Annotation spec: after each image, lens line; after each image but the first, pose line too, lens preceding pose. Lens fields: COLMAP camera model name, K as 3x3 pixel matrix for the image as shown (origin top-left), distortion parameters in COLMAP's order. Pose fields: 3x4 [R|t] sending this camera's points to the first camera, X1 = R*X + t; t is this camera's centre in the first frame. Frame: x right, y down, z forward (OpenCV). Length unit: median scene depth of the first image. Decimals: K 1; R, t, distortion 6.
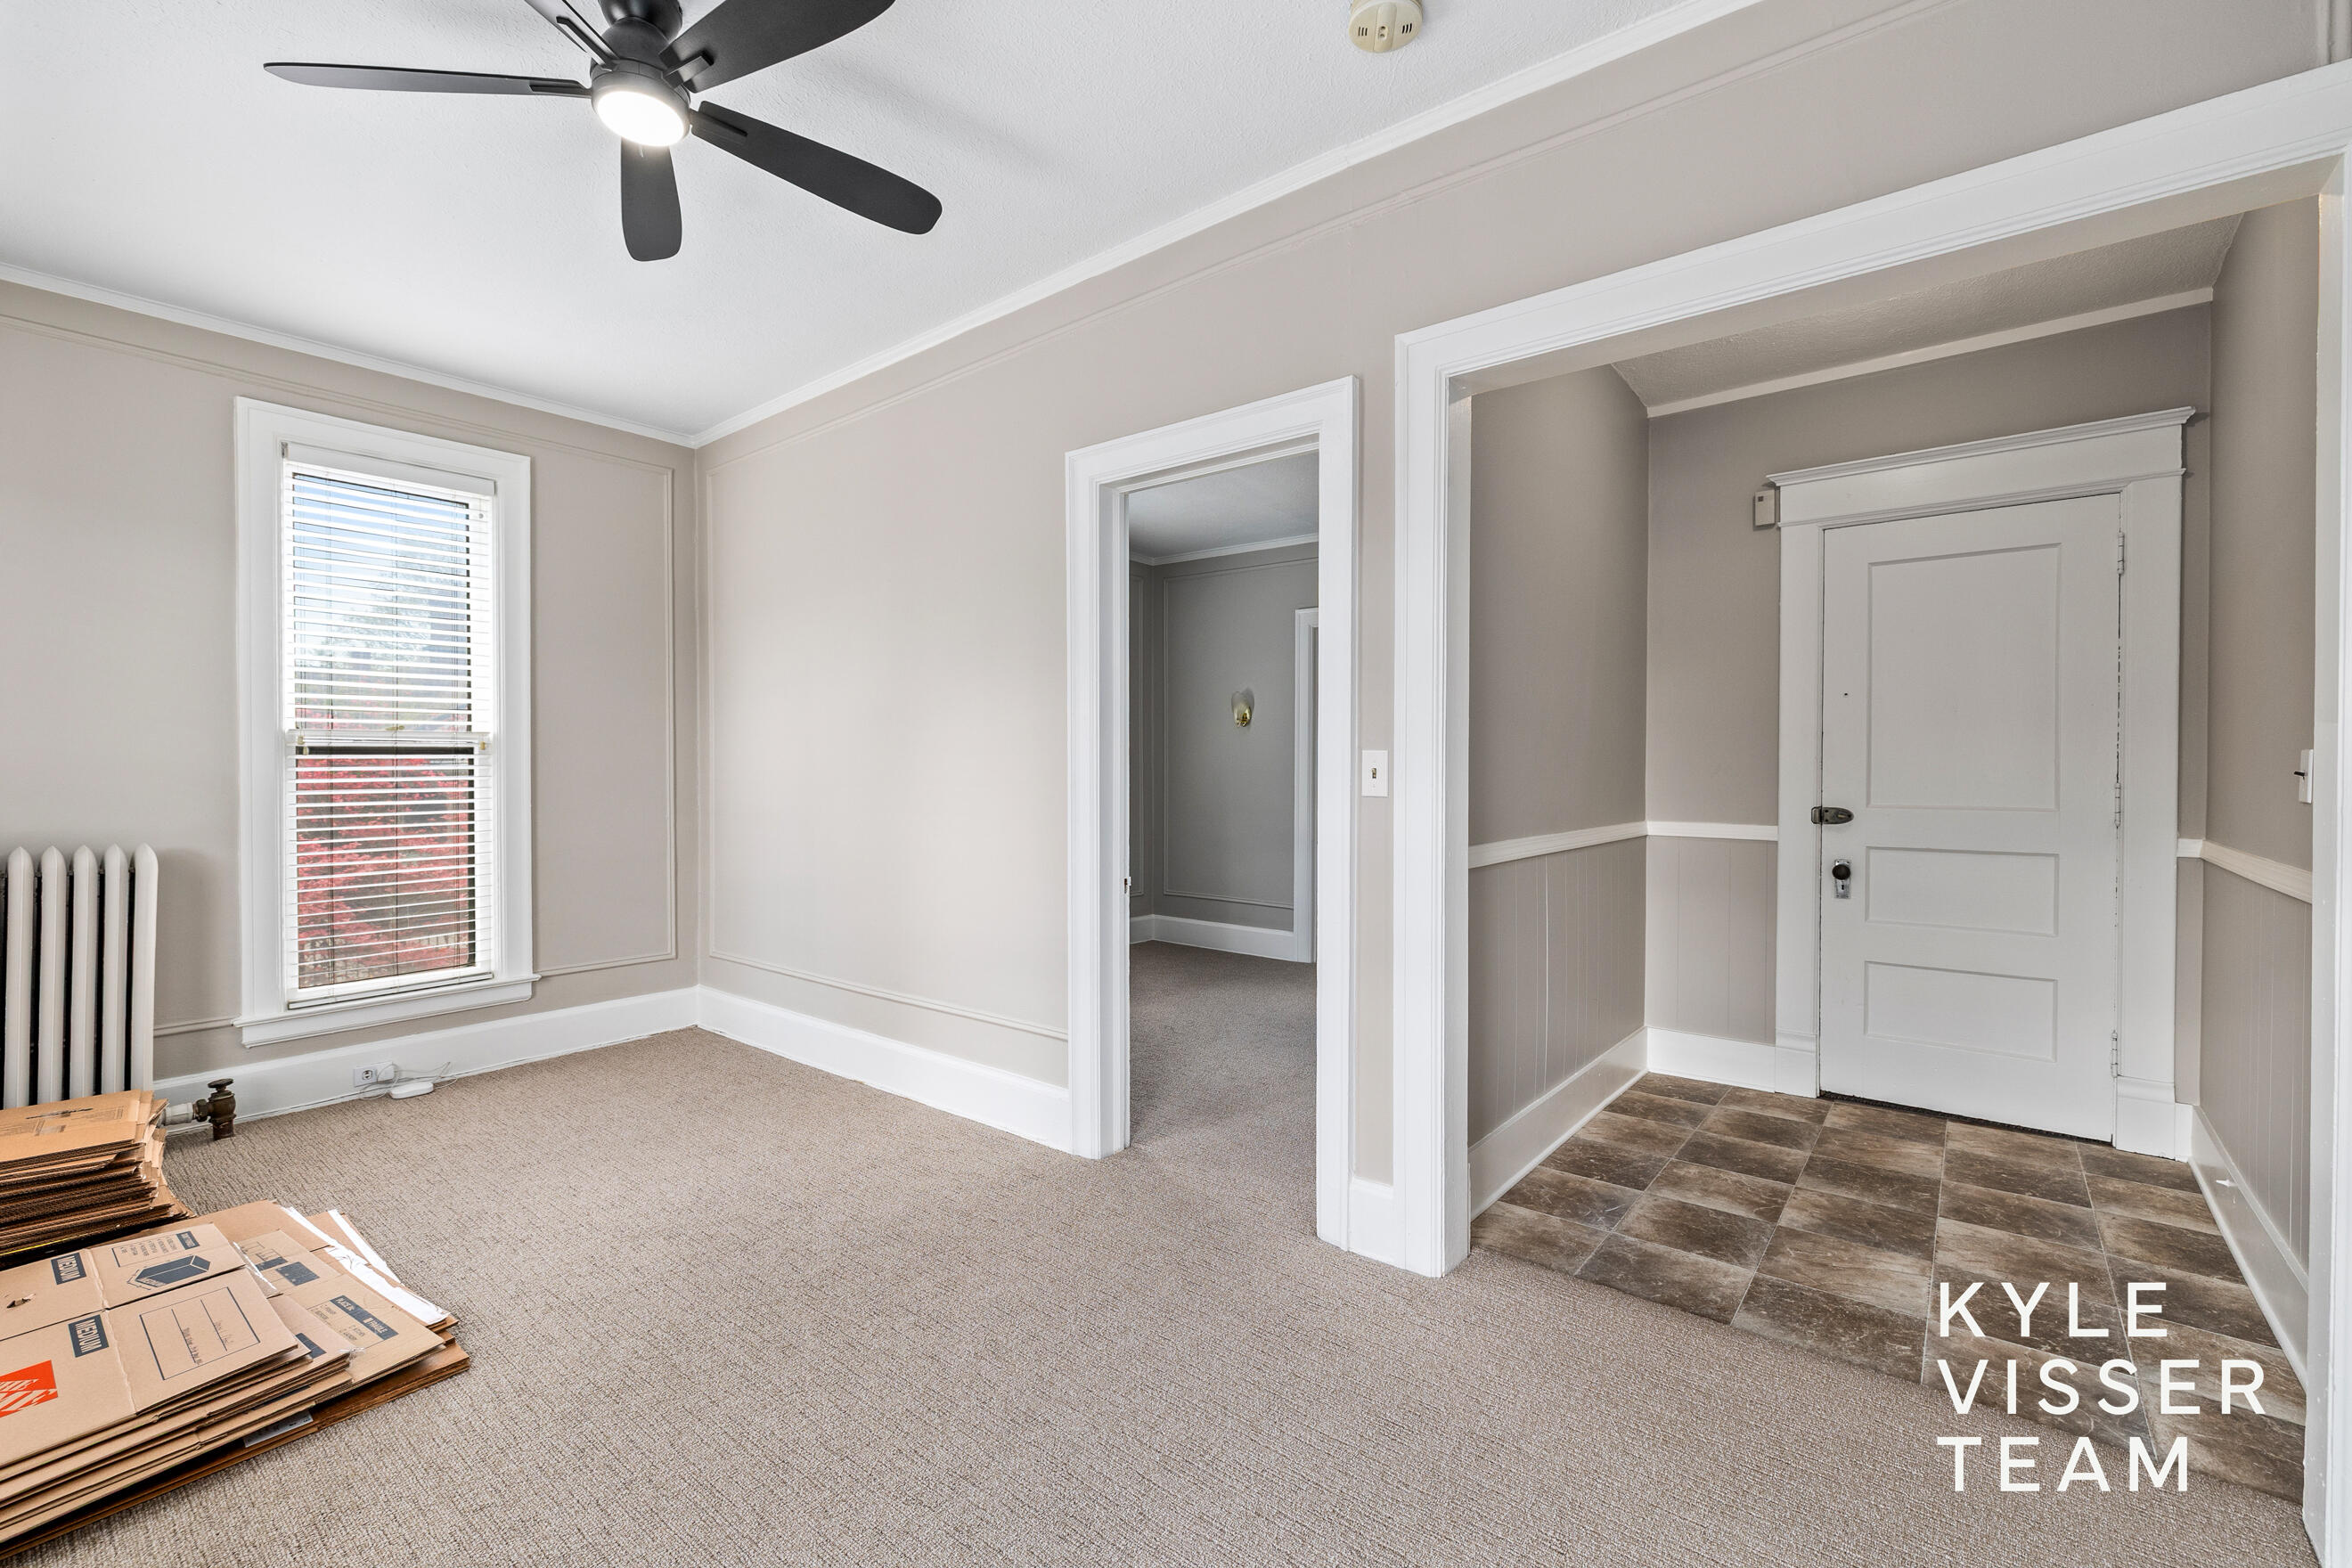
lens RADIAL K [[1005.7, 0, 1179.8], [0, 1005.7, 773.2], [0, 0, 1]] dist [0.001656, 0.000138]
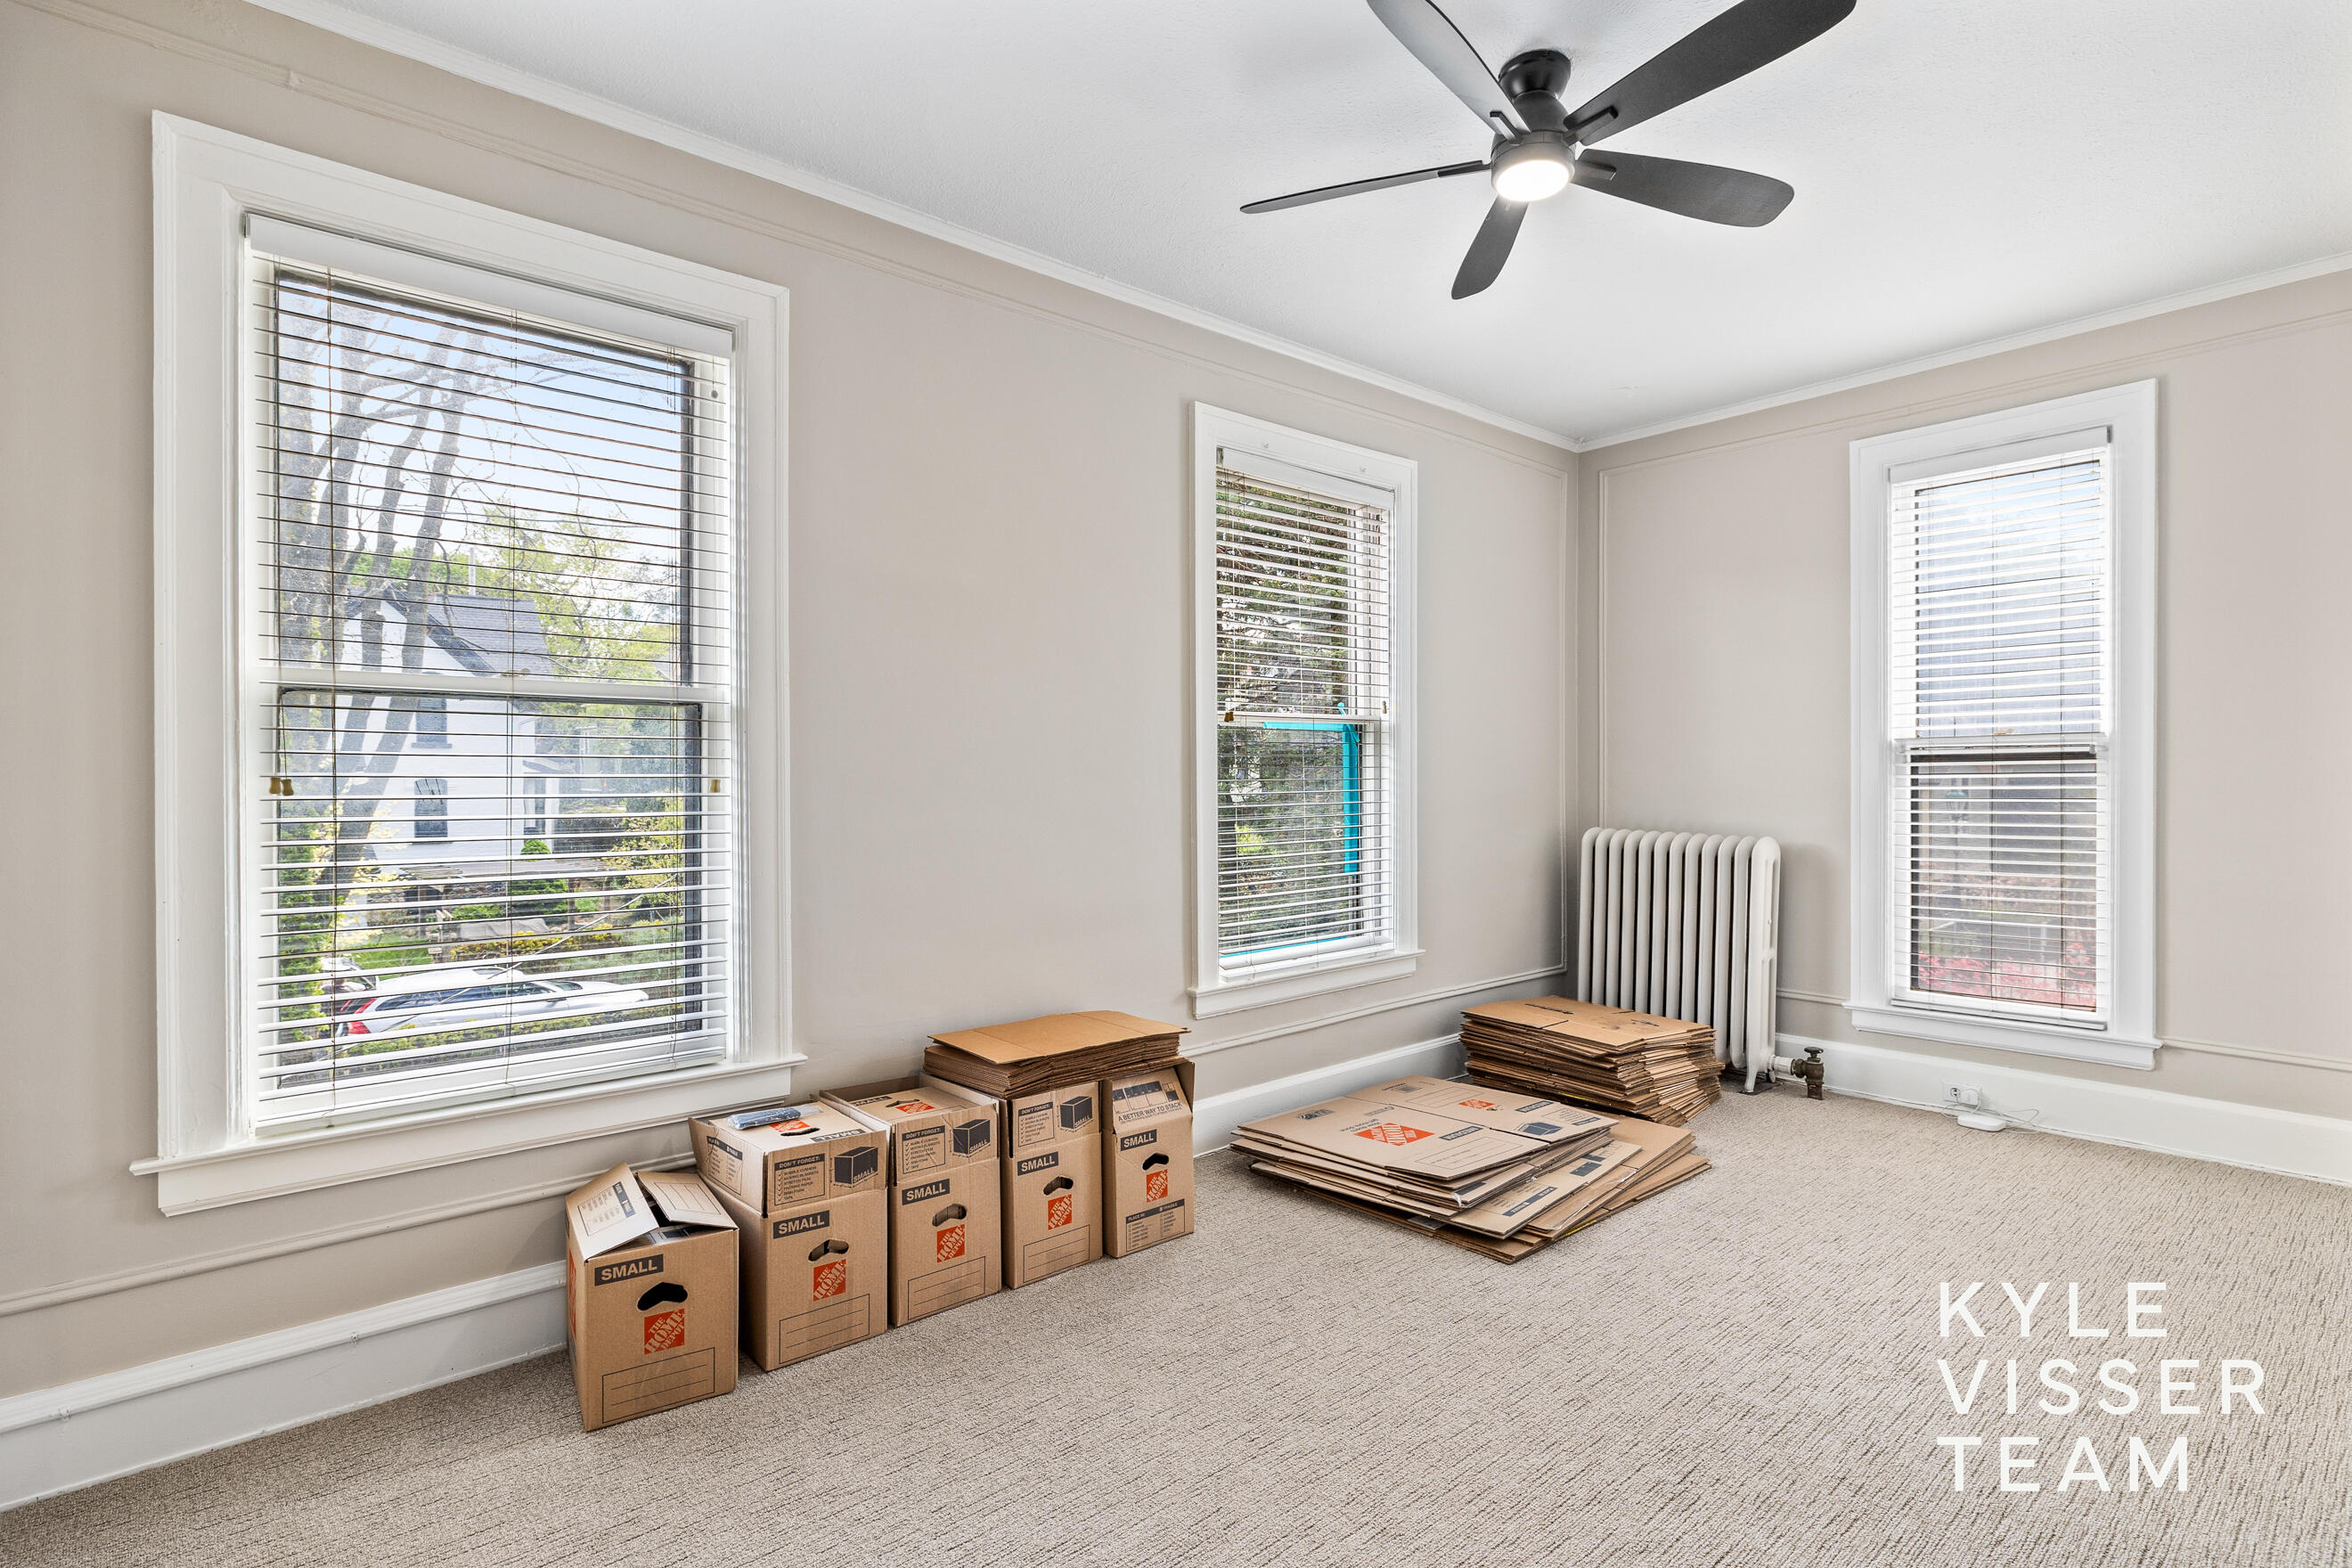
lens RADIAL K [[1141.9, 0, 1176.0], [0, 1141.9, 784.0], [0, 0, 1]] dist [-0.000967, -0.000099]
pose [[-0.187618, 0.010537, -0.982186, 0.570925], [0.001413, 0.999944, 0.010458, -0.014006], [0.982241, 0.000574, -0.187622, 0.650009]]
